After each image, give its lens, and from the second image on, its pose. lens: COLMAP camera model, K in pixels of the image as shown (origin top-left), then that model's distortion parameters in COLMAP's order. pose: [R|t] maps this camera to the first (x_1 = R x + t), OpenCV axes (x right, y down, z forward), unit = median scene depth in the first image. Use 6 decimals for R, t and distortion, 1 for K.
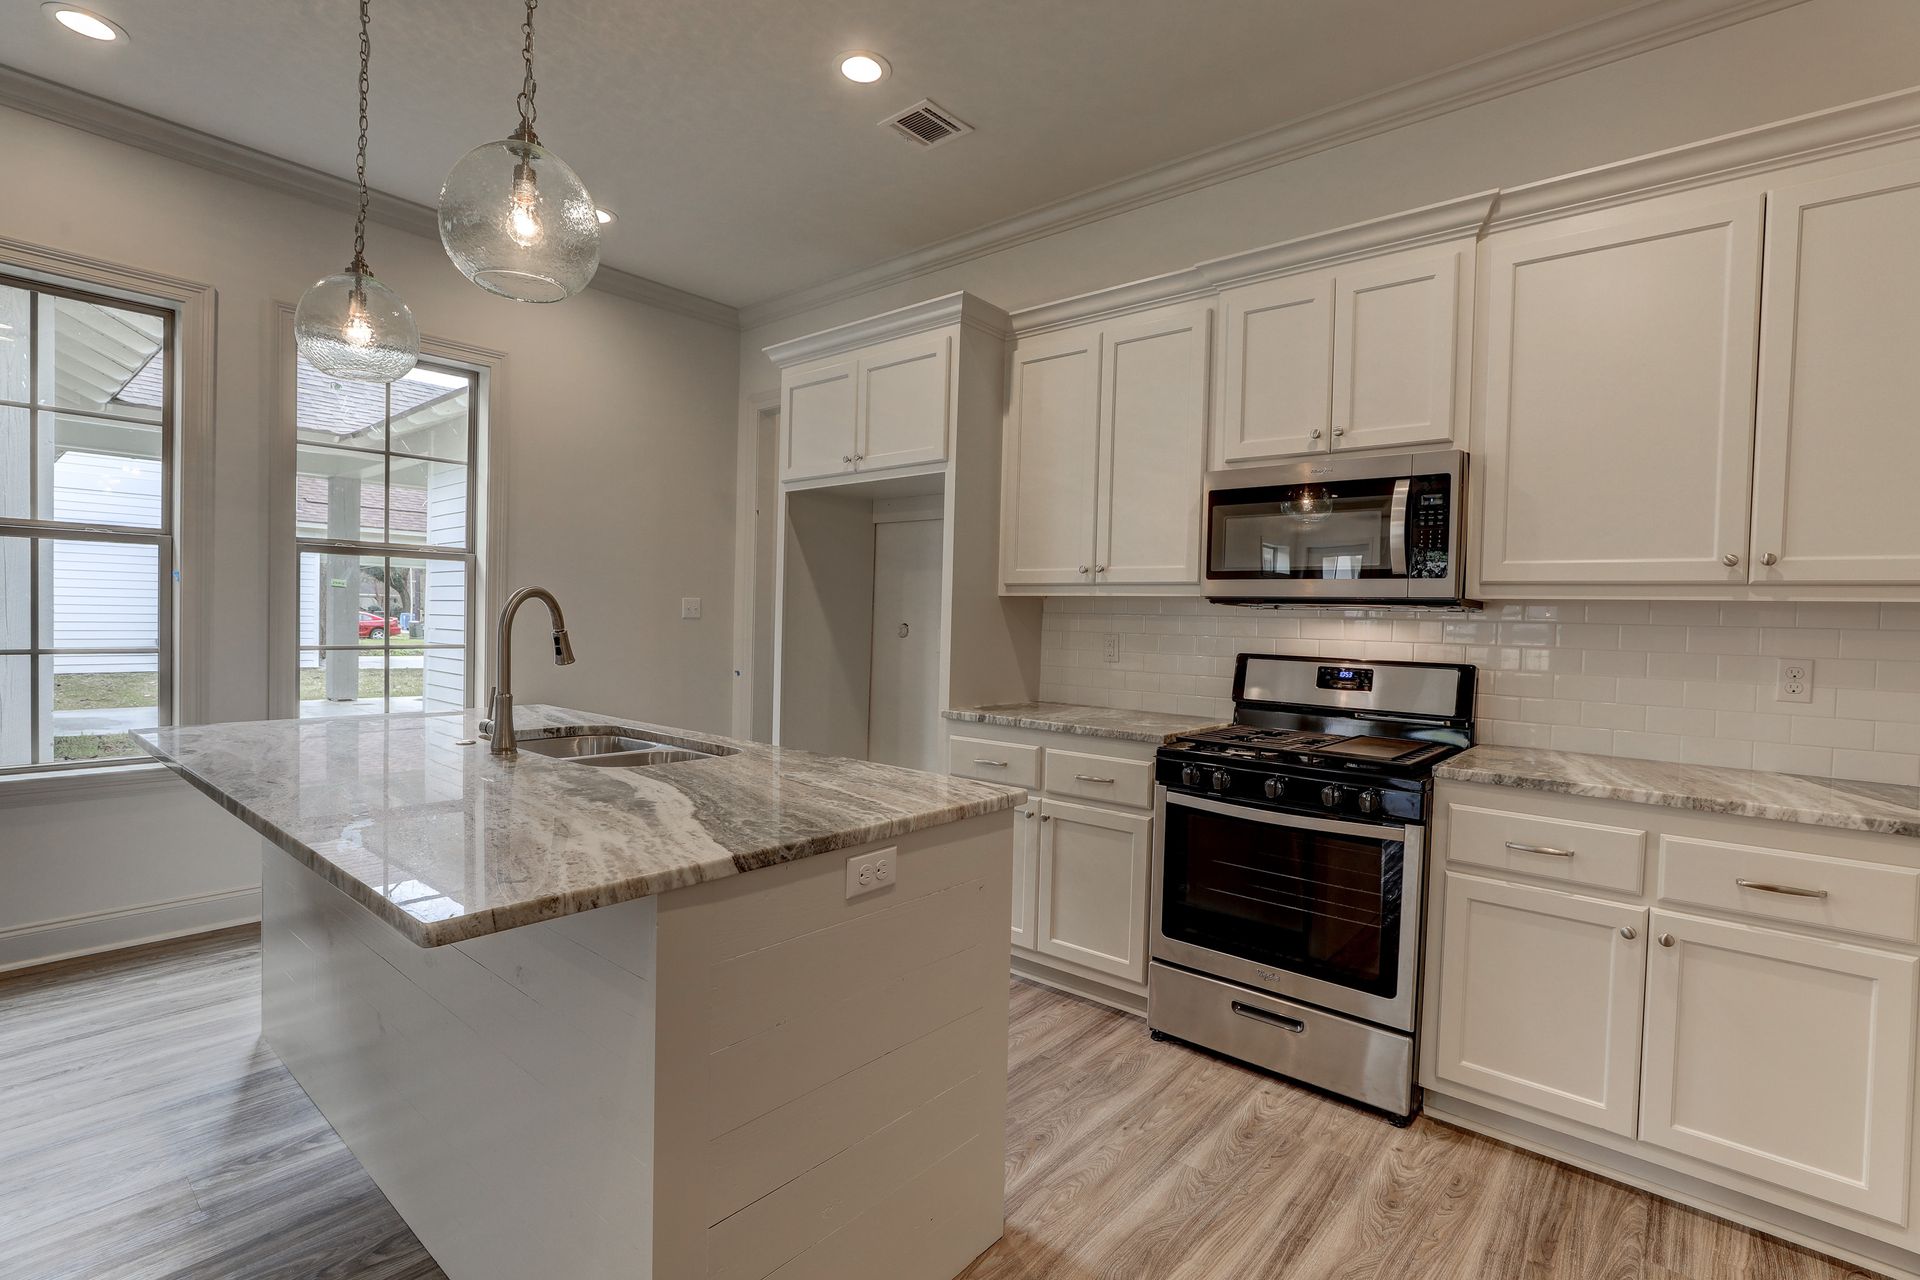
lens RADIAL K [[883.9, 0, 960.0], [0, 883.9, 640.0], [0, 0, 1]] dist [0.012705, 0.000086]
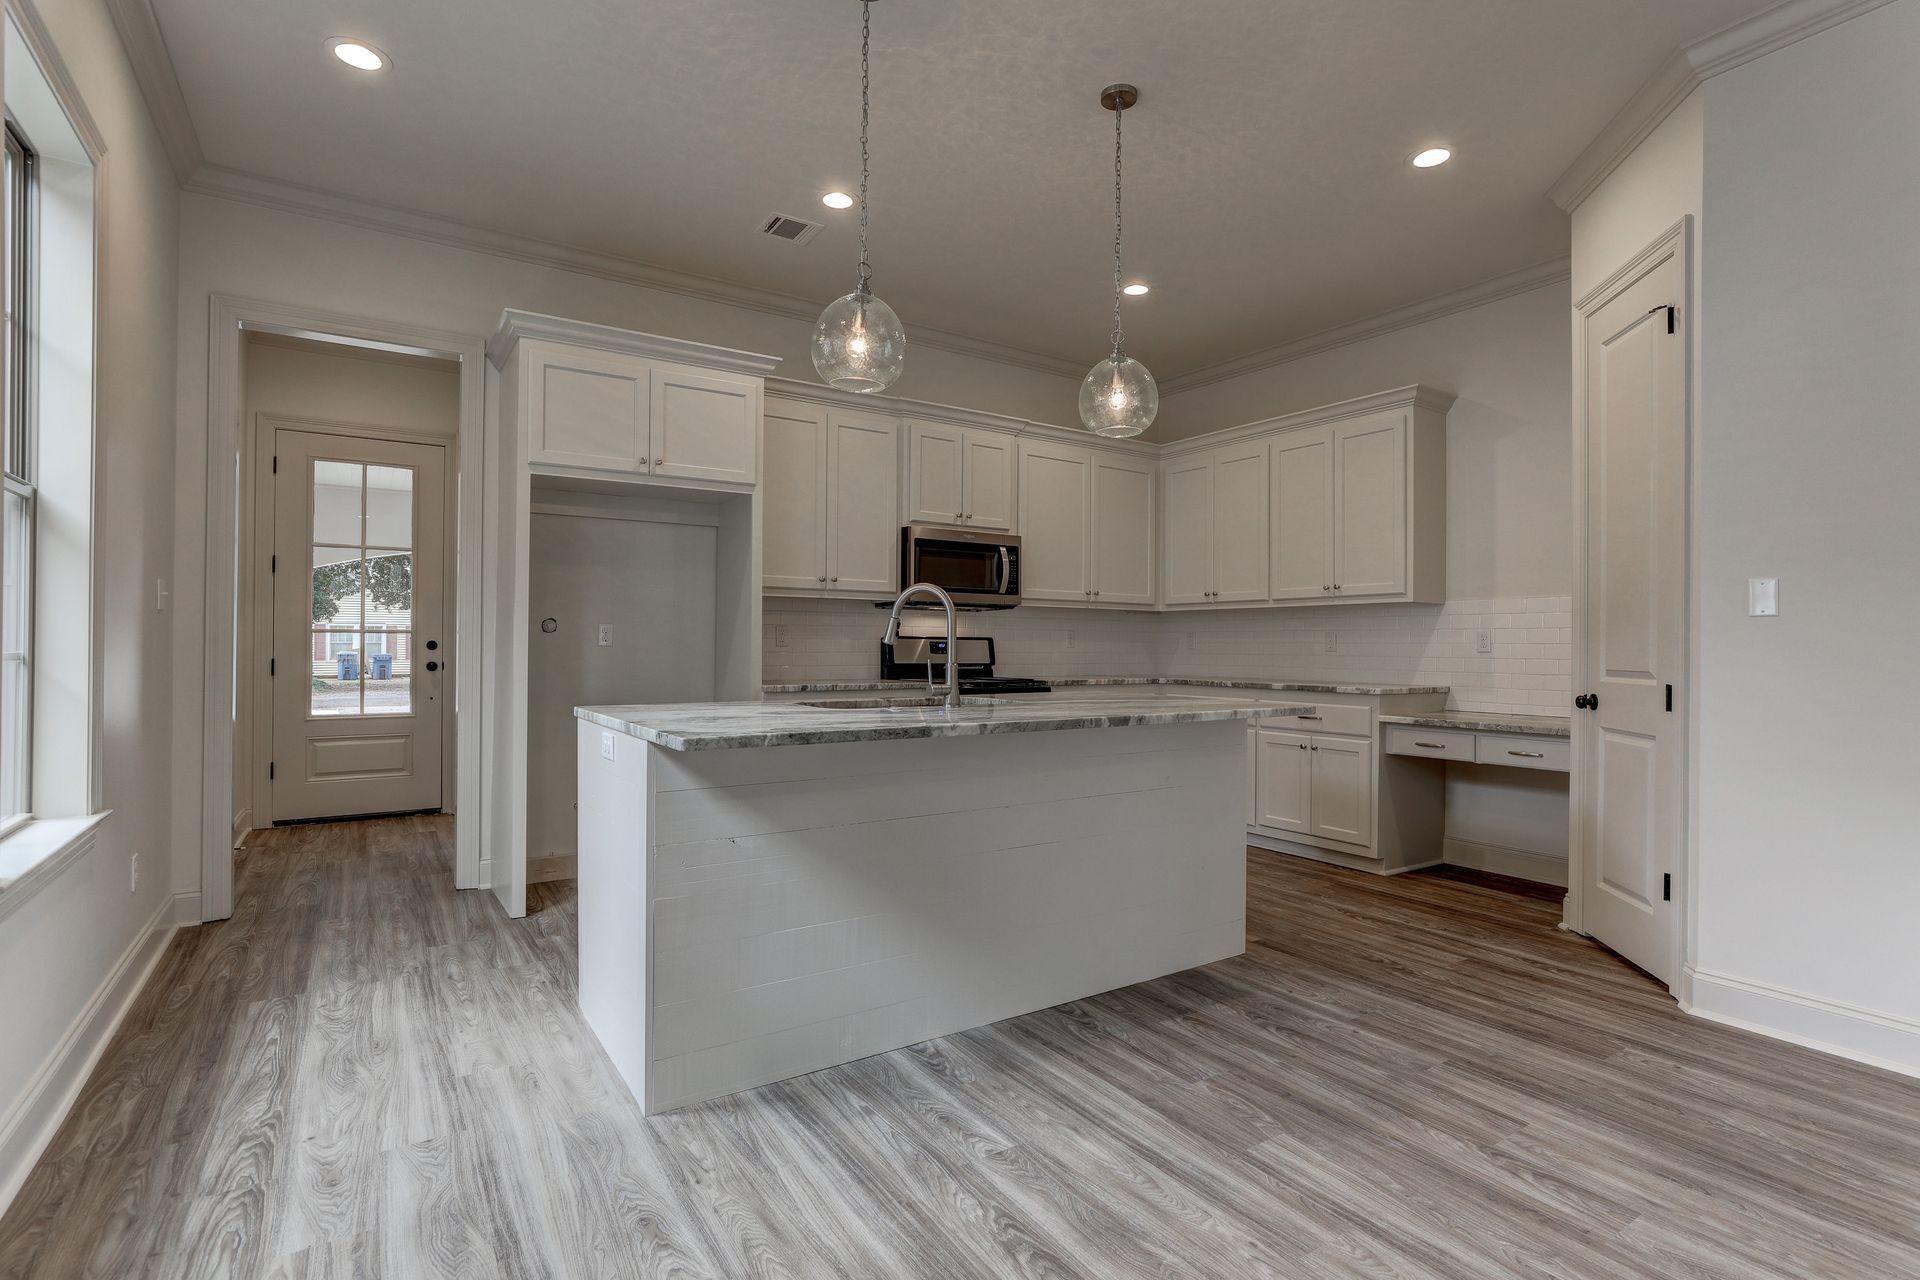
lens RADIAL K [[926.7, 0, 960.0], [0, 926.7, 640.0], [0, 0, 1]] dist [0.002429, 0.000381]
pose [[0.288795, -0.029895, 0.956924, -1.418925], [0.016574, 0.999519, 0.026223, -0.021401], [-0.957248, 0.008287, 0.289151, 0.436119]]
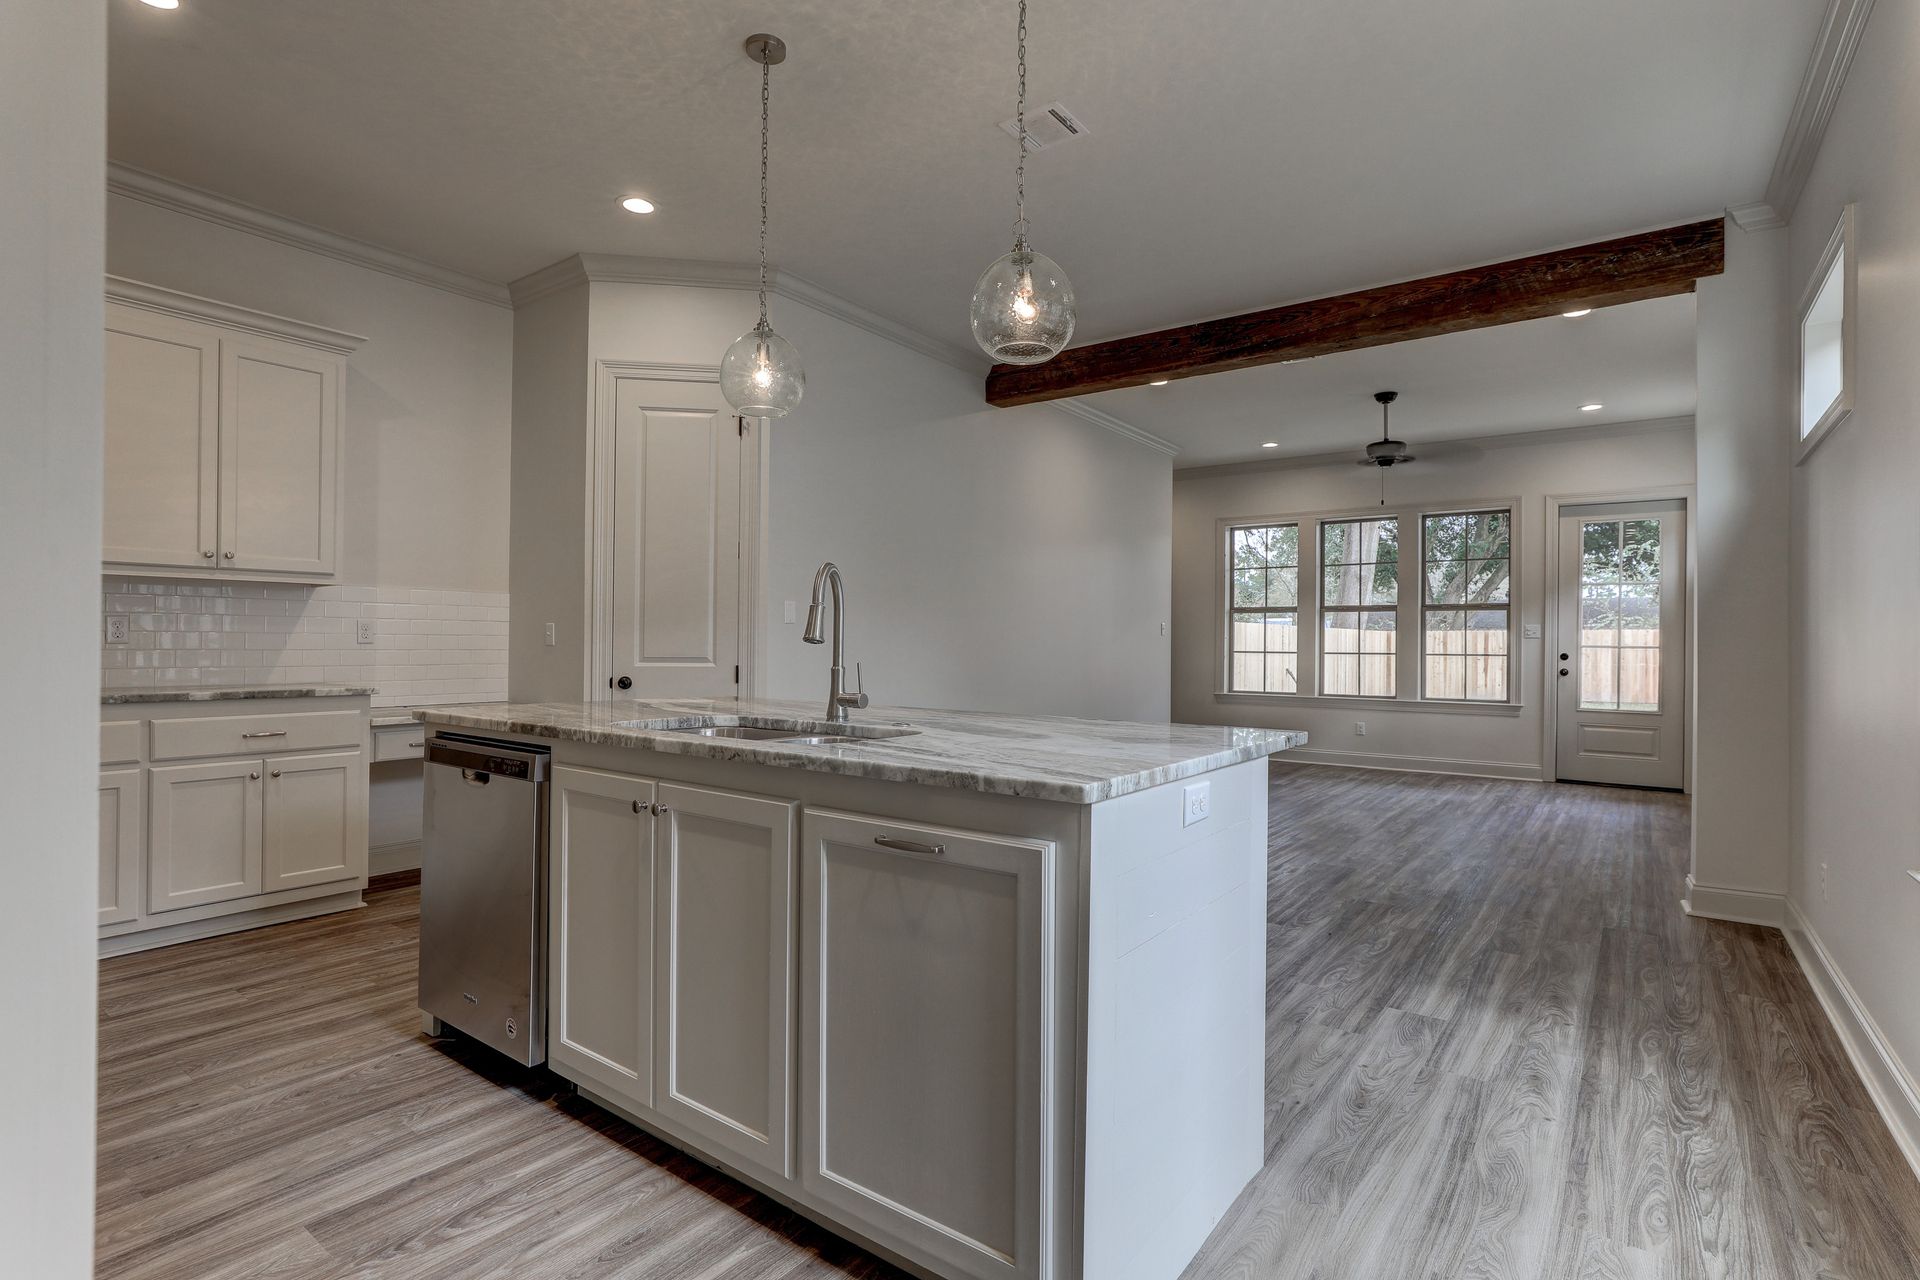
lens RADIAL K [[926.7, 0, 960.0], [0, 926.7, 640.0], [0, 0, 1]] dist [0.002429, 0.000381]
pose [[-0.996642, -0.046937, -0.067098, -0.414105], [-0.047682, 0.998817, 0.009546, -0.006998], [0.066571, 0.012713, -0.997701, 1.671208]]
